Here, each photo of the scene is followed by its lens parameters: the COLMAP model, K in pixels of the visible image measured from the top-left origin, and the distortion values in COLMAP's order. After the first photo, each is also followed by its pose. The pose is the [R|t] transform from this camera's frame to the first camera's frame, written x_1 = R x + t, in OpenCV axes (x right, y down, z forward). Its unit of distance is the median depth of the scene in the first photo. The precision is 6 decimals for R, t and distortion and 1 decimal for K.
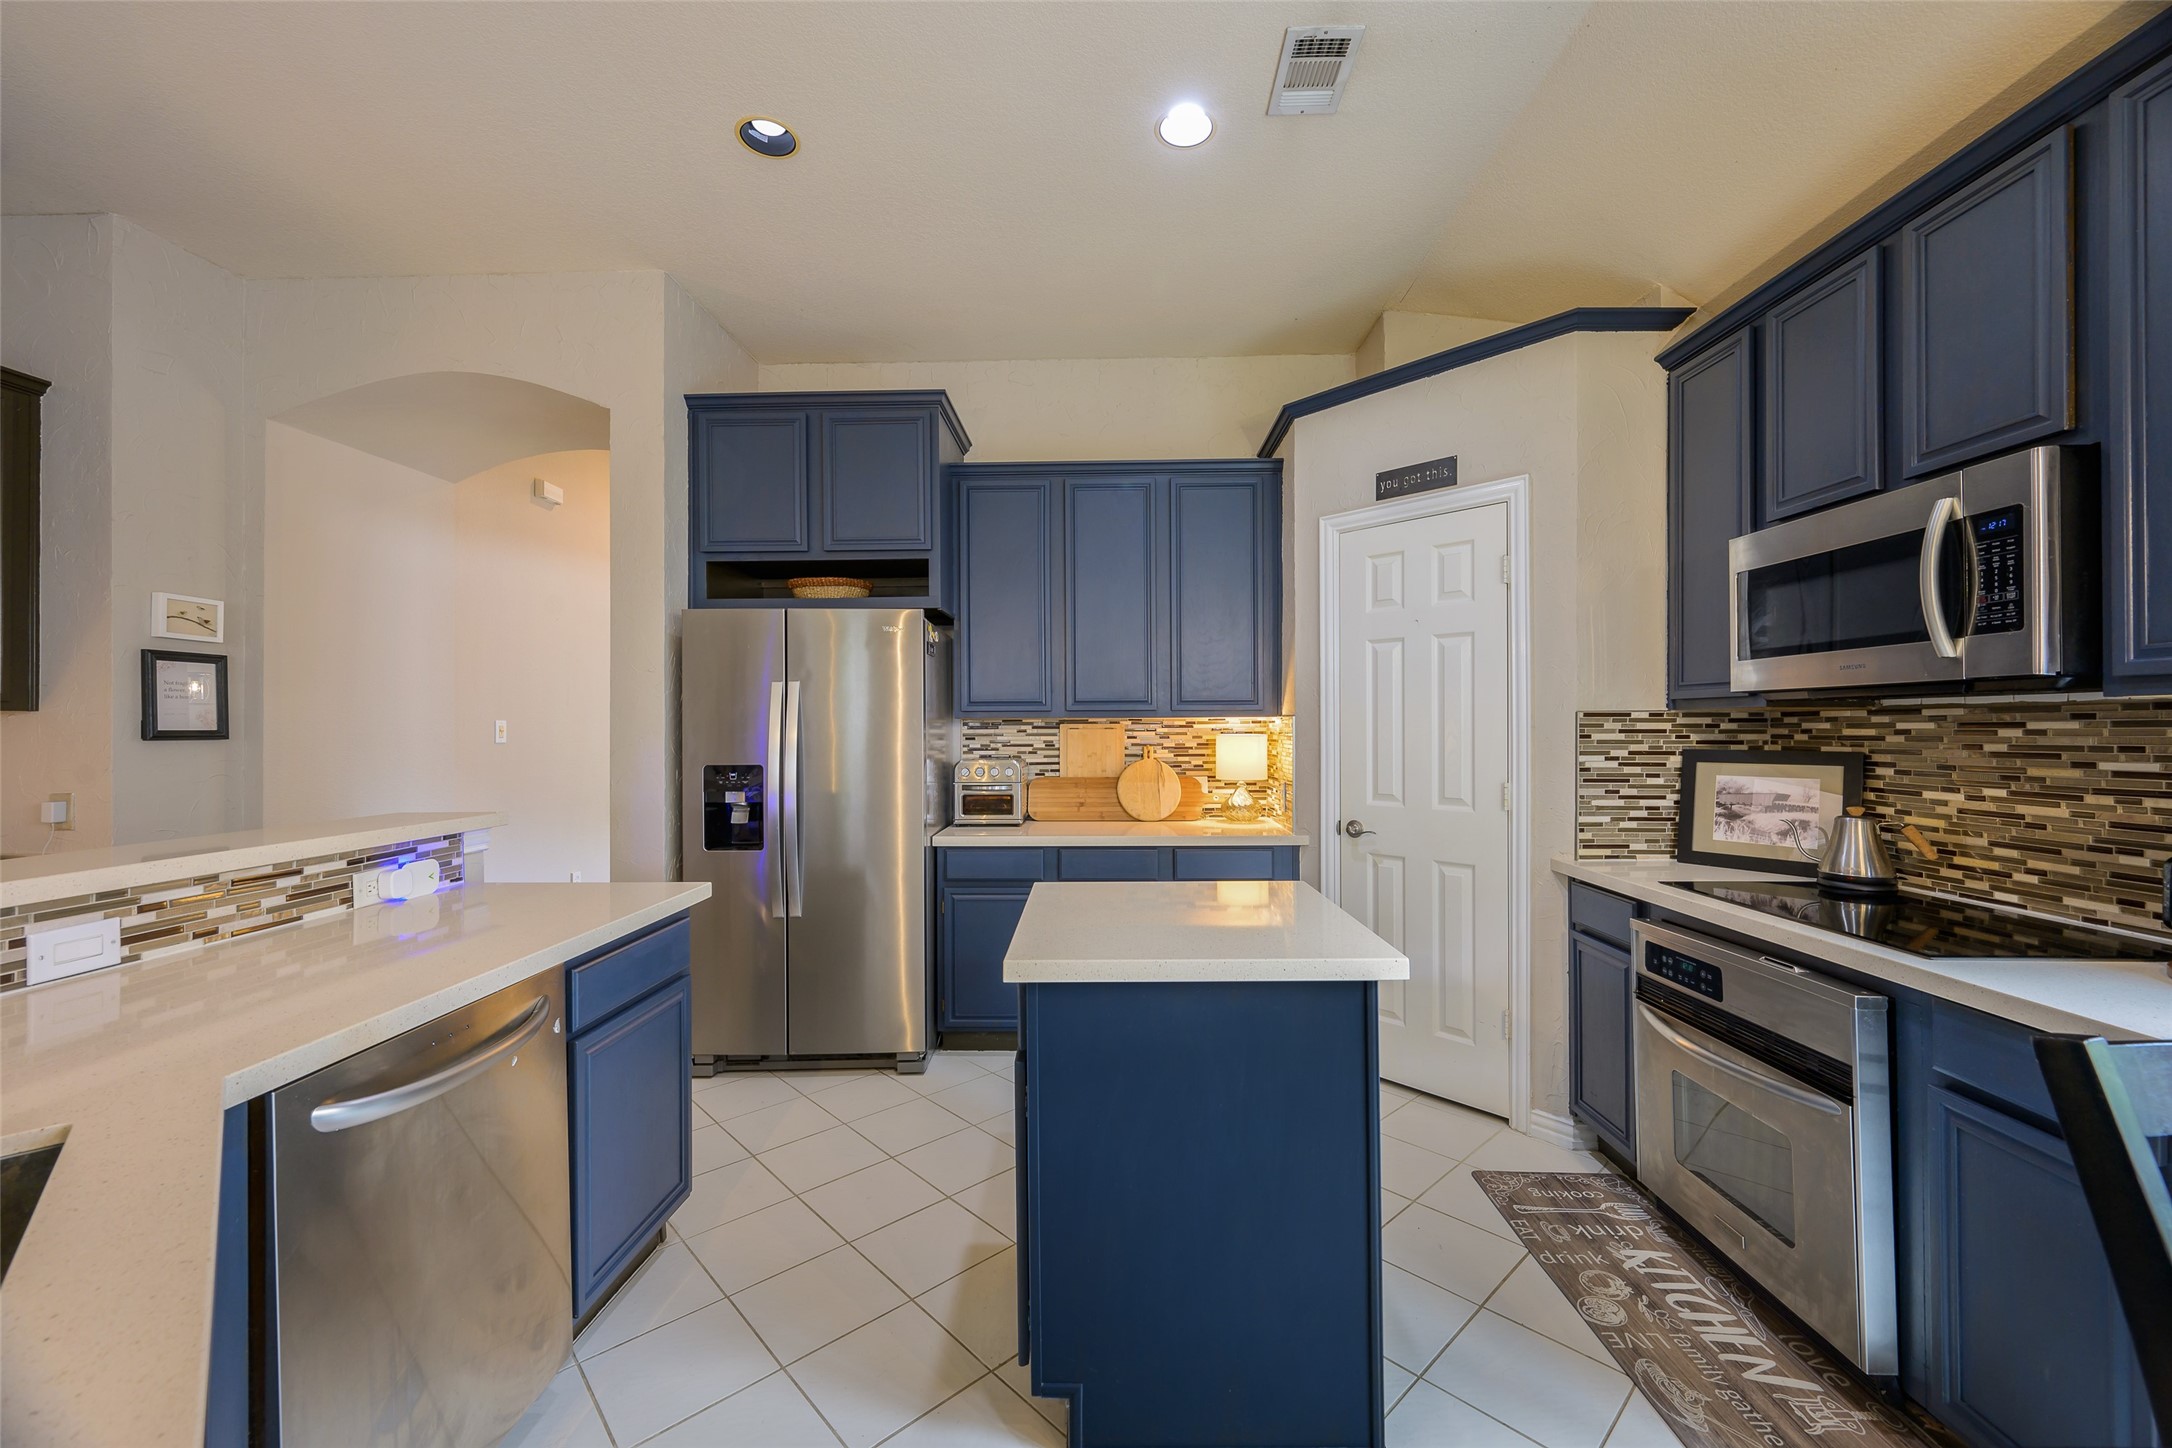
lens RADIAL K [[871.3, 0, 1059.4], [0, 871.3, 731.5], [0, 0, 1]] dist [0.003376, -0.000021]
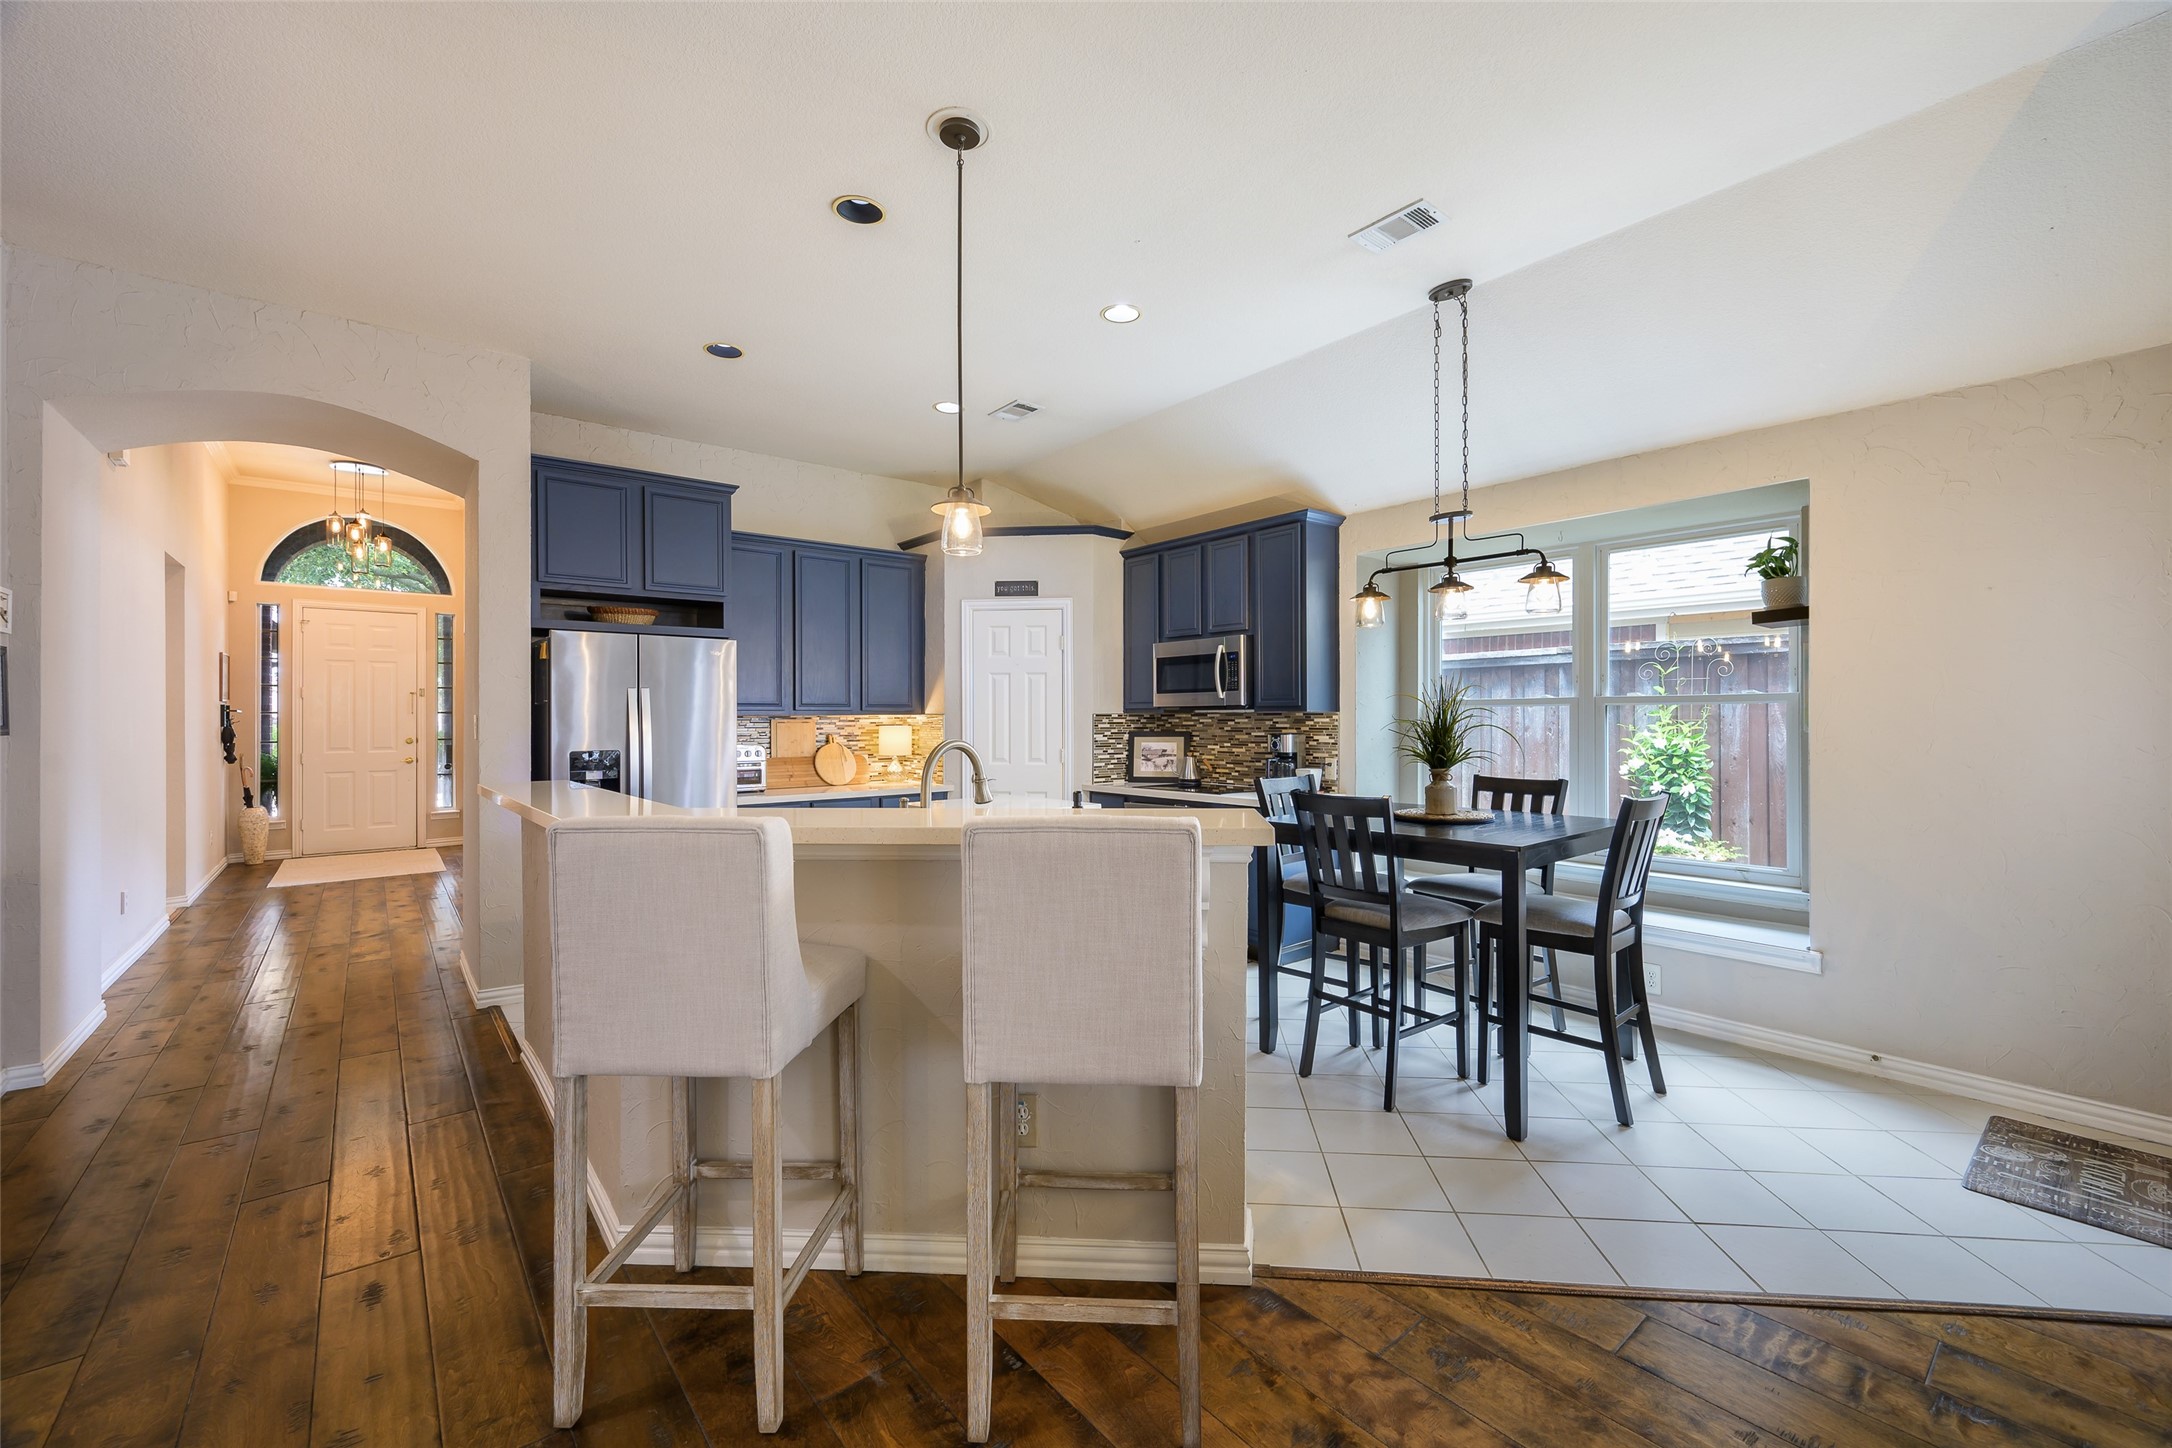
lens RADIAL K [[871.3, 0, 1082.2], [0, 871.3, 721.2], [0, 0, 1]] dist [0.003376, -0.000021]
pose [[0.740823, -0.001315, 0.671699, -0.896351], [0.004323, 0.999987, -0.002811, -0.000065], [-0.671687, 0.004986, 0.740818, -0.590890]]
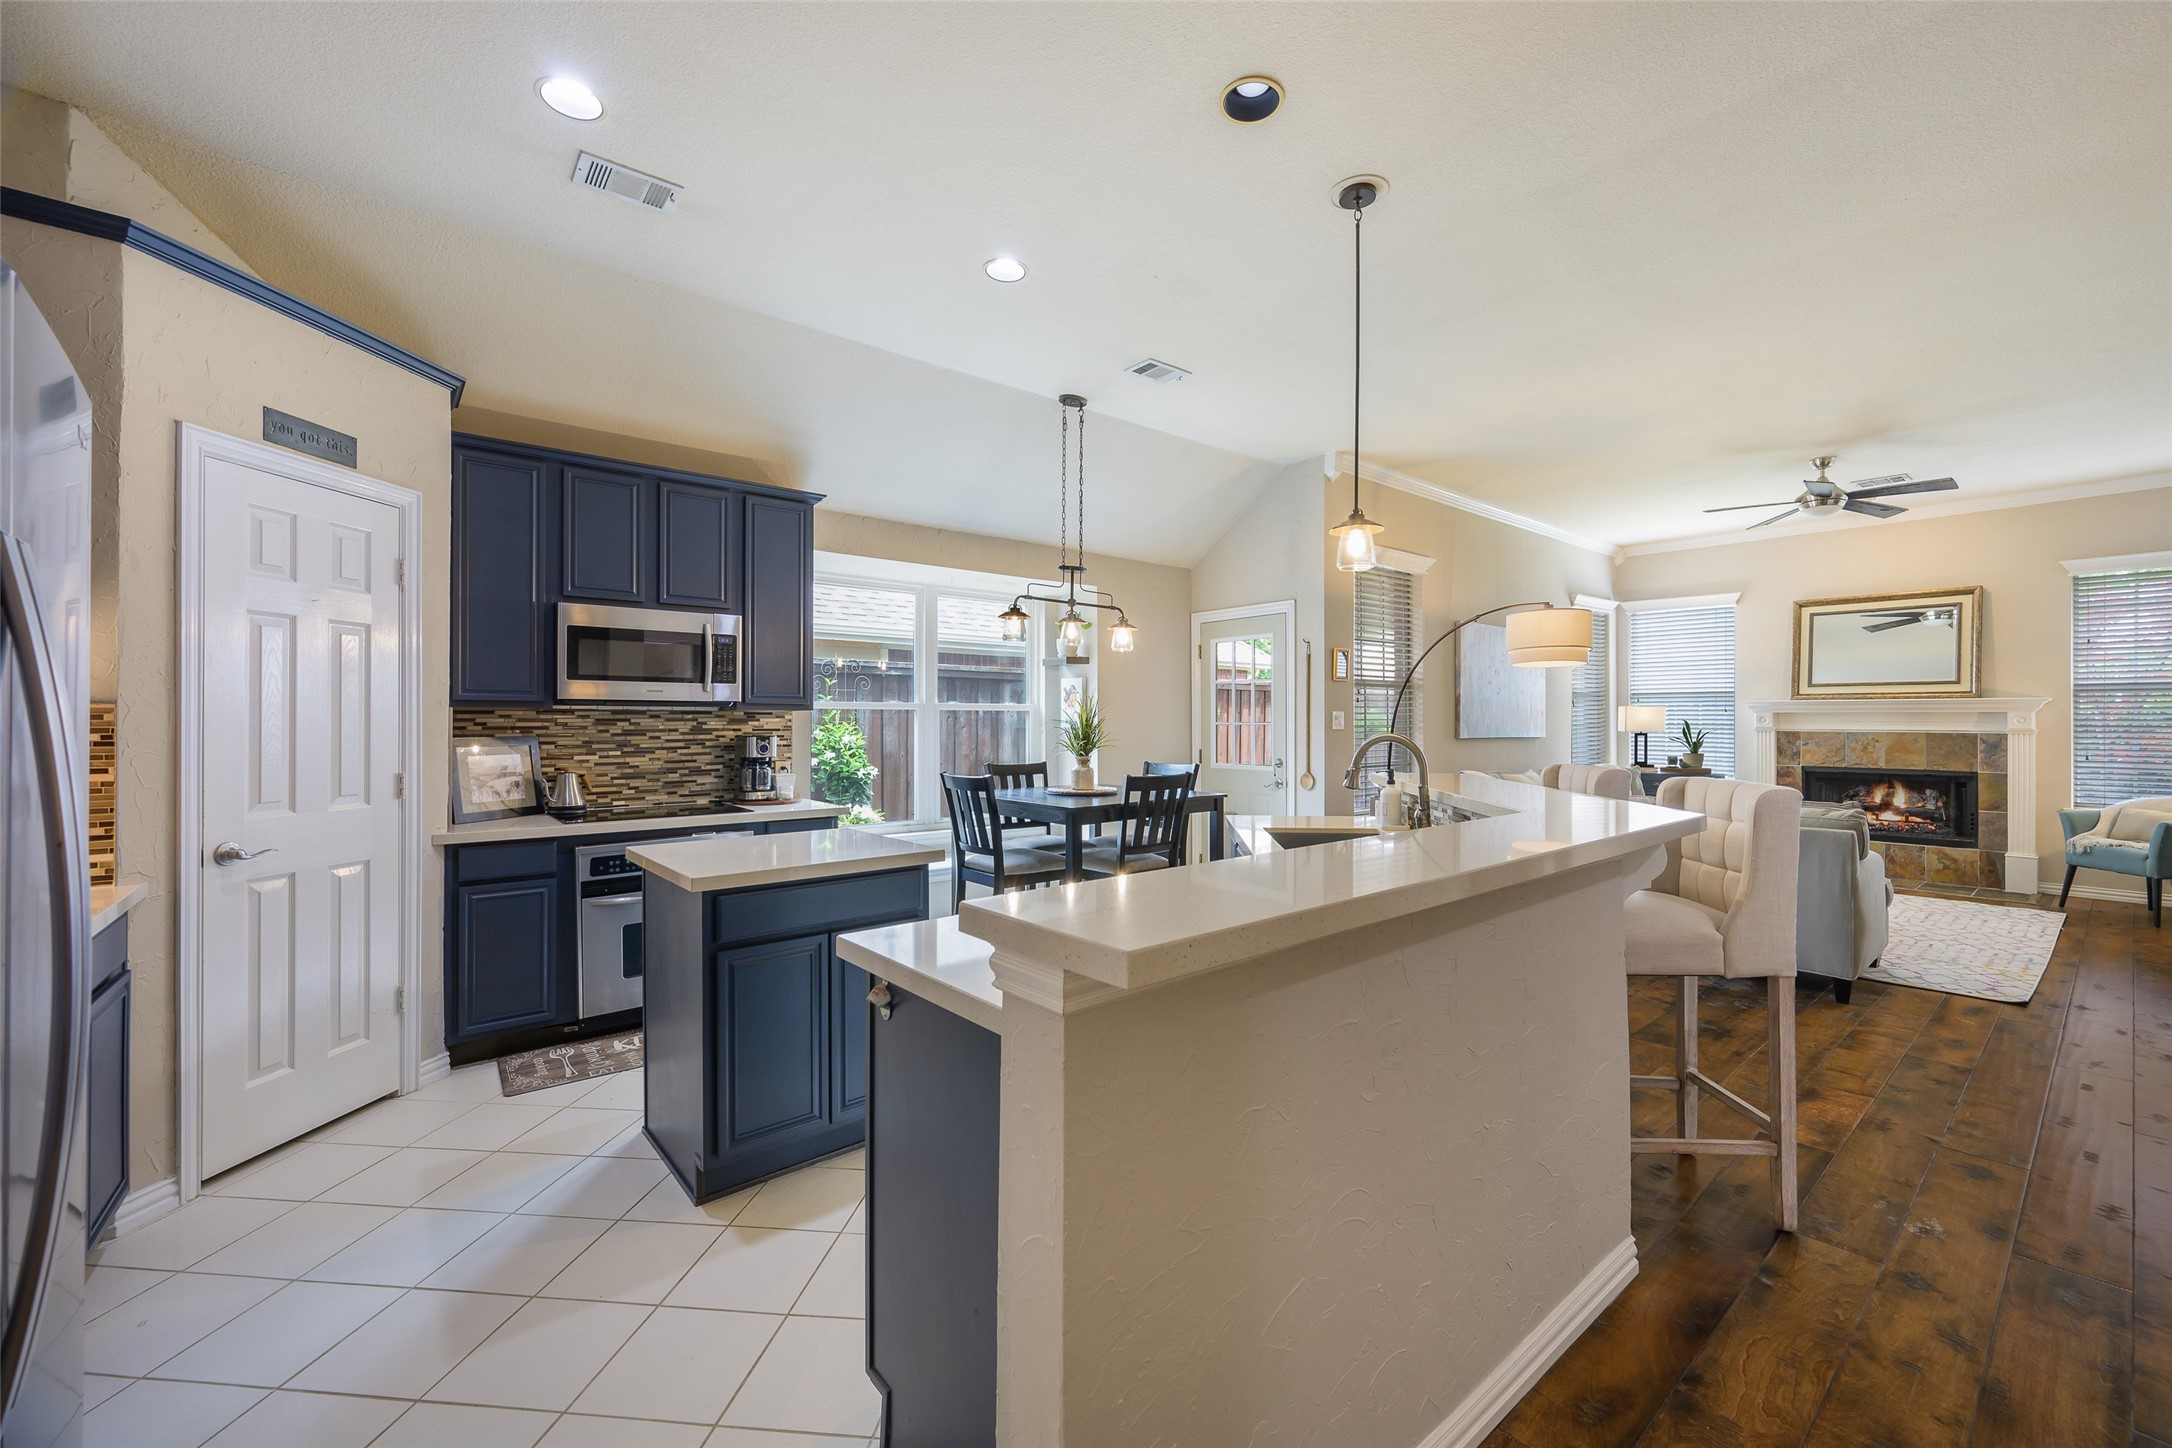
lens RADIAL K [[871.3, 0, 1098.3], [0, 871.3, 718.5], [0, 0, 1]] dist [0.003376, -0.000021]
pose [[-0.678390, 0.003817, 0.734692, -0.941131], [0.003739, 0.999991, -0.001743, -0.002953], [-0.734692, 0.001565, -0.678399, 1.205638]]
